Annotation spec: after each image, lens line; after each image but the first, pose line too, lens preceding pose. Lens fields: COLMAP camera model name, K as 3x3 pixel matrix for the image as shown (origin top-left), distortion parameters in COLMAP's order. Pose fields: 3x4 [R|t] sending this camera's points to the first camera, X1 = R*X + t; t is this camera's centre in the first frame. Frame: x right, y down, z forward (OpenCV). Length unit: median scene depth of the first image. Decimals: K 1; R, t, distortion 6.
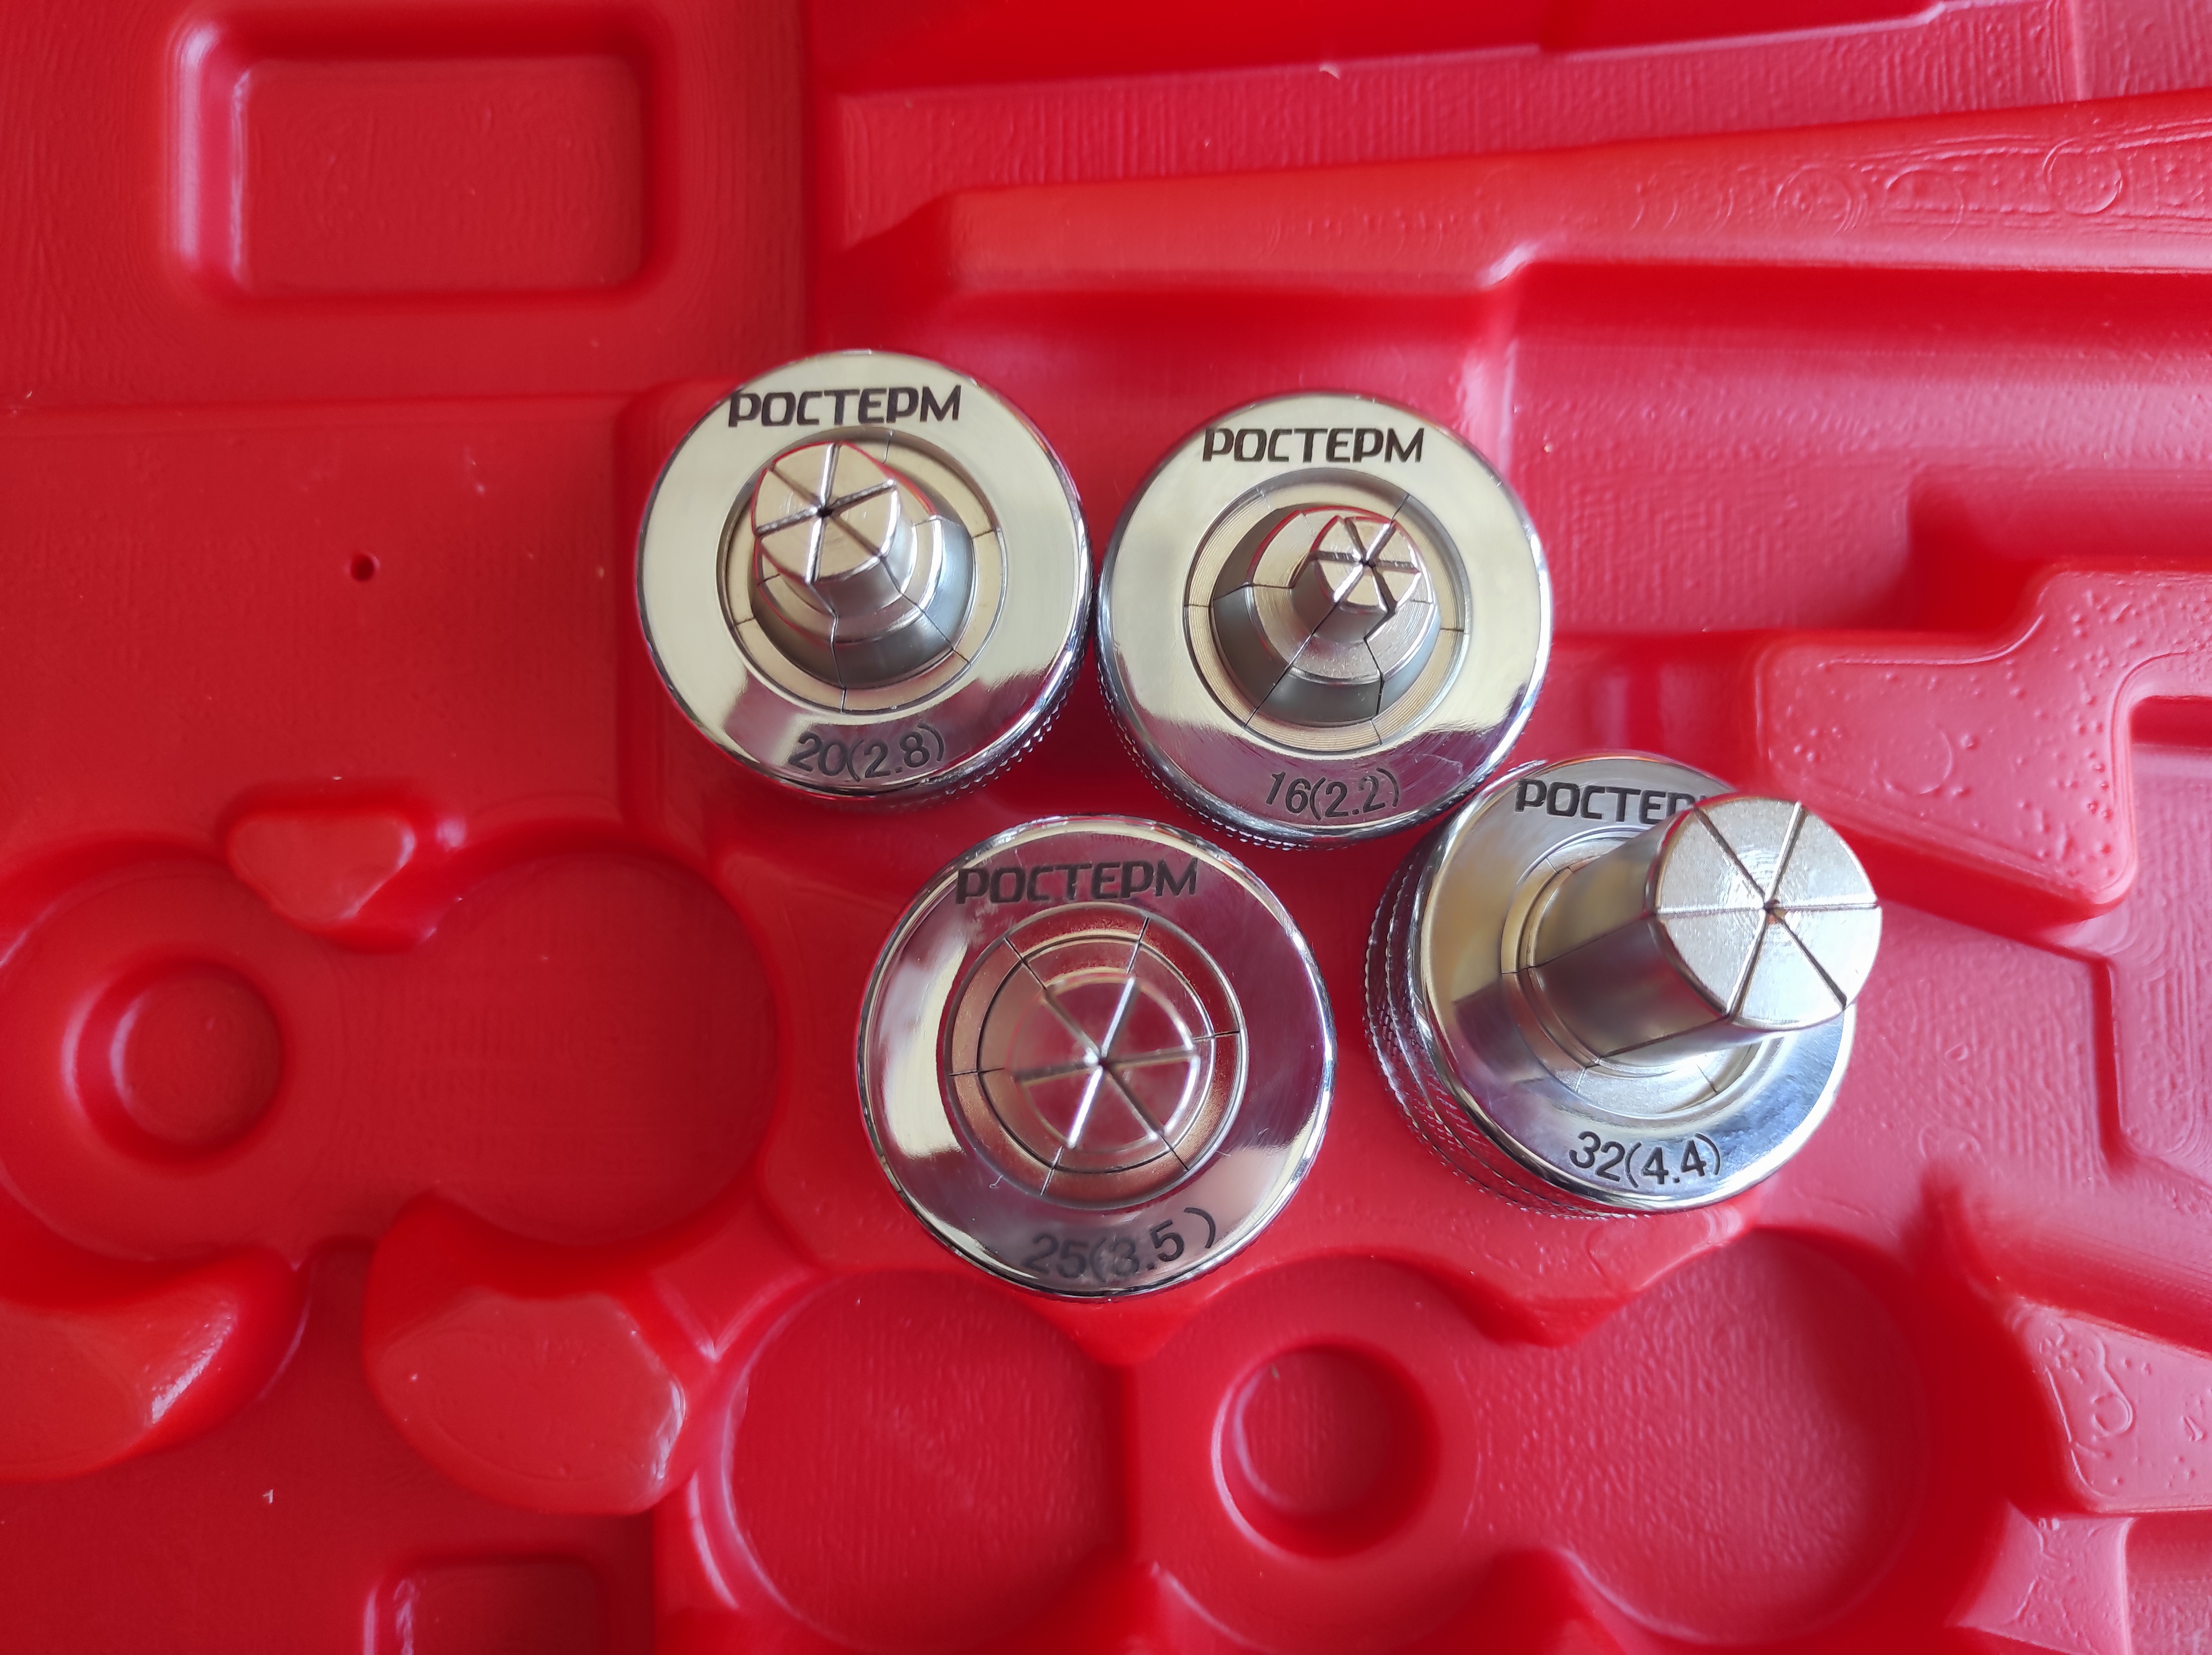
lens RADIAL K [[1609.1, 0, 1116.0], [0, 1609.1, 836.4], [0, 0, 1]] dist [0.004138, -0.010085]
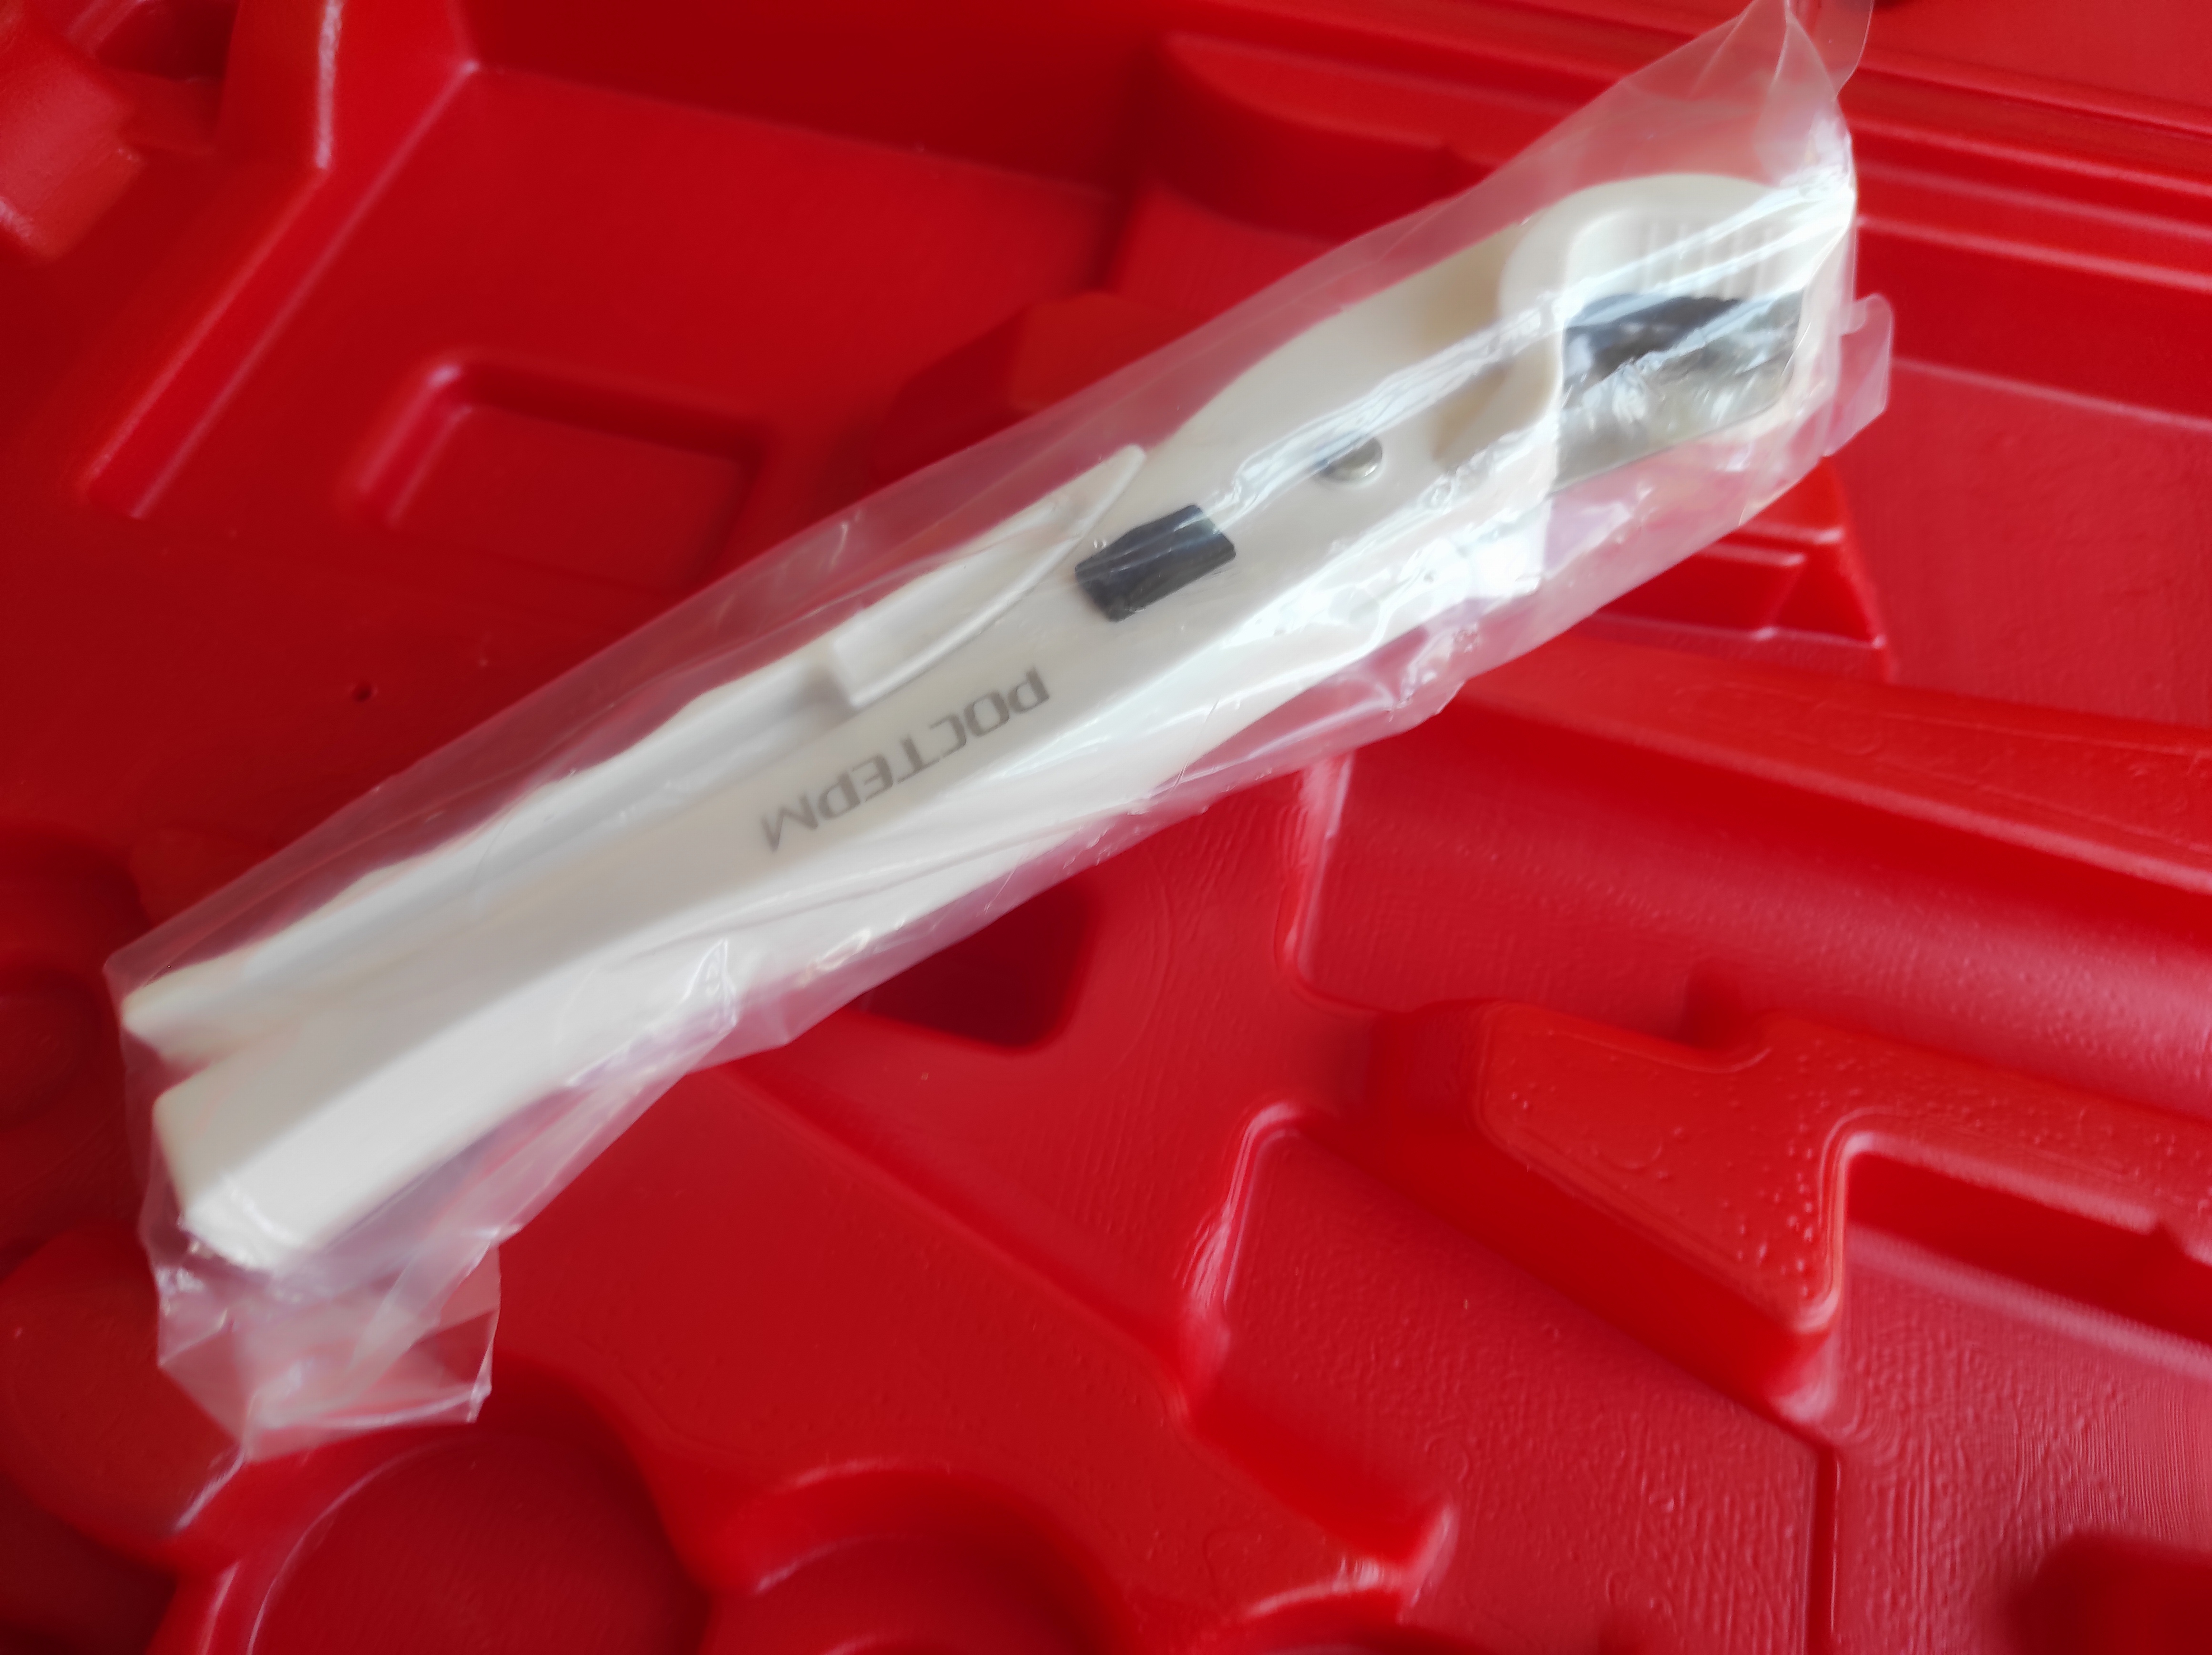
lens RADIAL K [[1597.2, 0, 1099.5], [0, 1597.2, 935.5], [0, 0, 1]] dist [-0.008385, -0.000326]
pose [[0.960468, 0.245545, -0.131180, 0.250069], [-0.278165, 0.865399, -0.416784, 0.326390], [0.011184, 0.436798, 0.899490, 0.022171]]
